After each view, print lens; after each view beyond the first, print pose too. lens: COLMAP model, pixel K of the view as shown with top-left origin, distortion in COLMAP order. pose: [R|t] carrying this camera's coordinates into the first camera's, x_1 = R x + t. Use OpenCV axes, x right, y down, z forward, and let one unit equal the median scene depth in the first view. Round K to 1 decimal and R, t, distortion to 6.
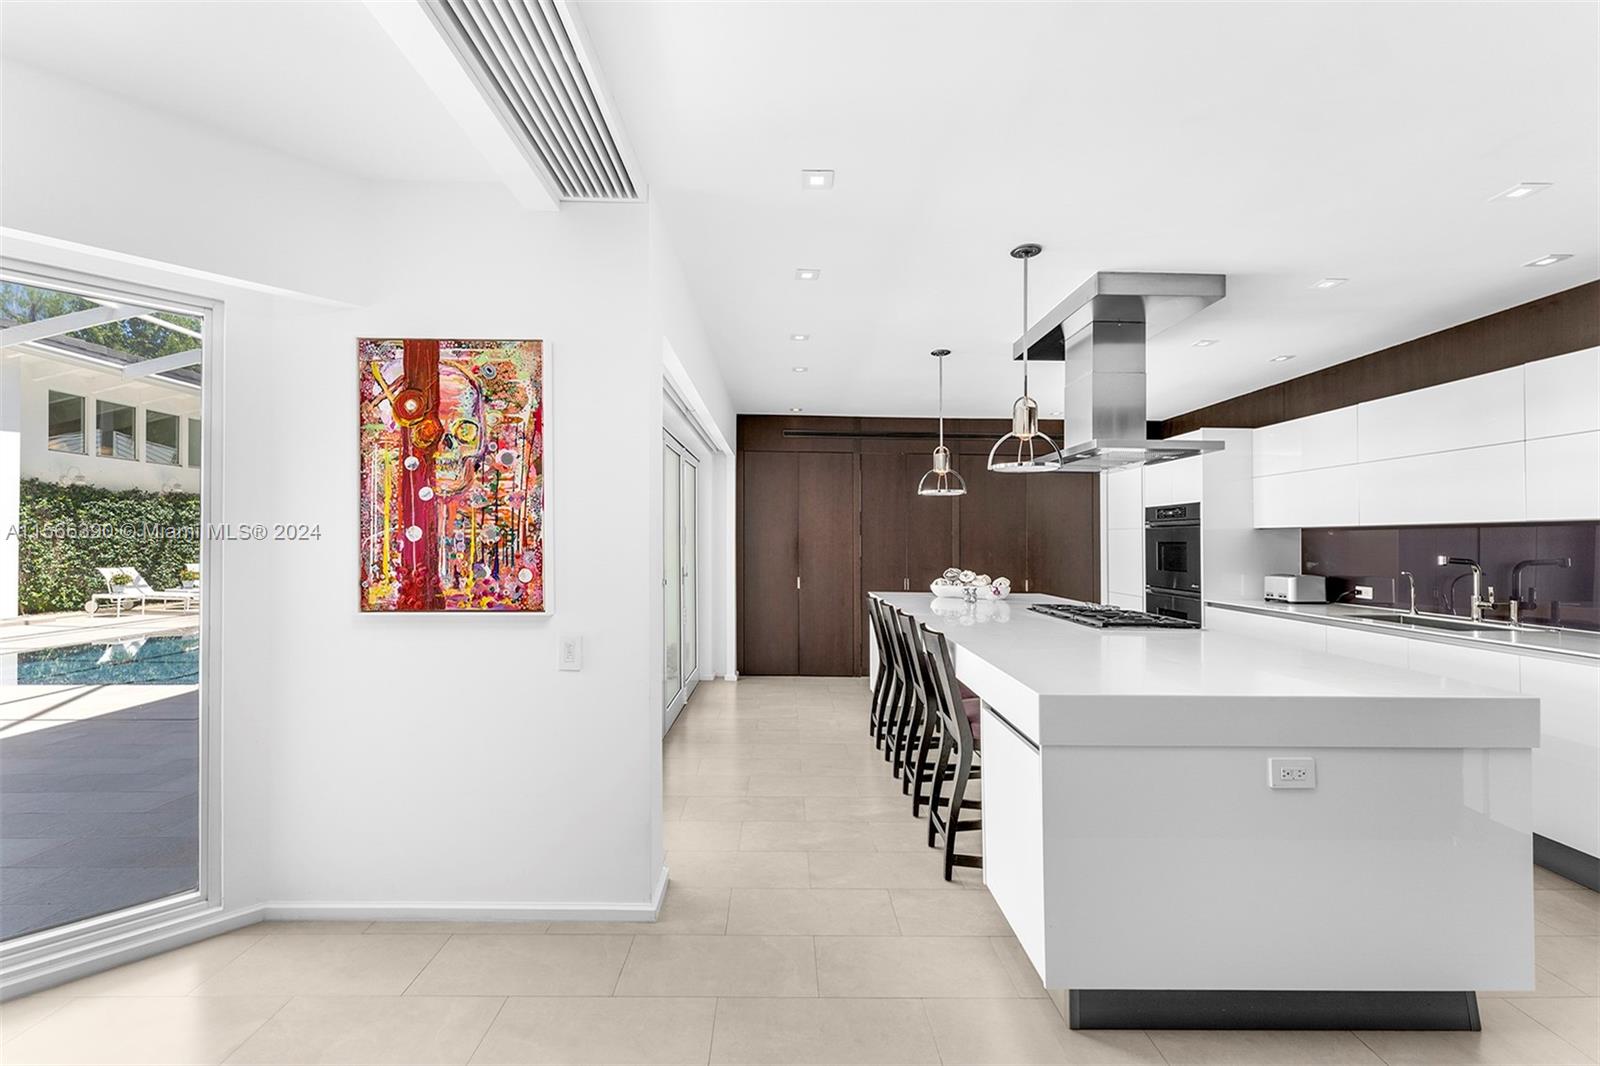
lens RADIAL K [[662.9, 0, 800.0], [0, 662.9, 533.0], [0, 0, 1]] dist [0.000004, 0.000072]
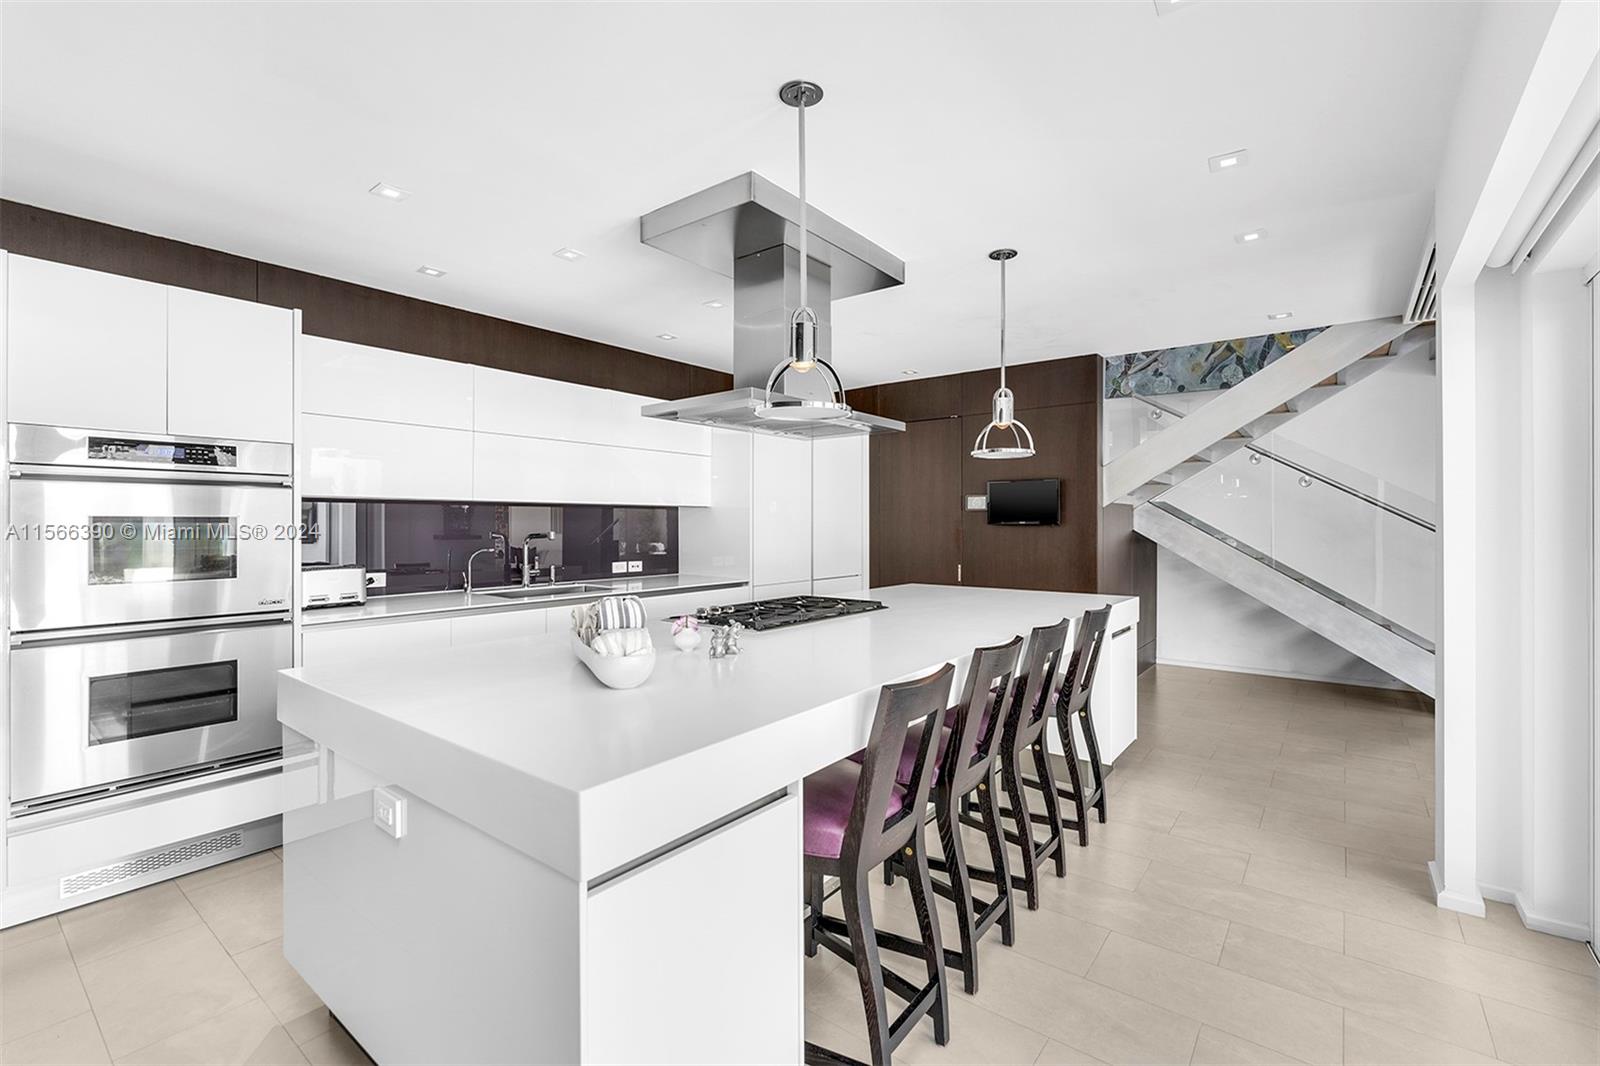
lens RADIAL K [[655.5, 0, 802.6], [0, 655.5, 517.6], [0, 0, 1]] dist [0.003770, 0.000668]
pose [[-0.752687, -0.008374, 0.658325, -0.091436], [-0.021108, 0.999712, -0.011417, 0.014616], [-0.658040, -0.022489, -0.752647, 1.567339]]
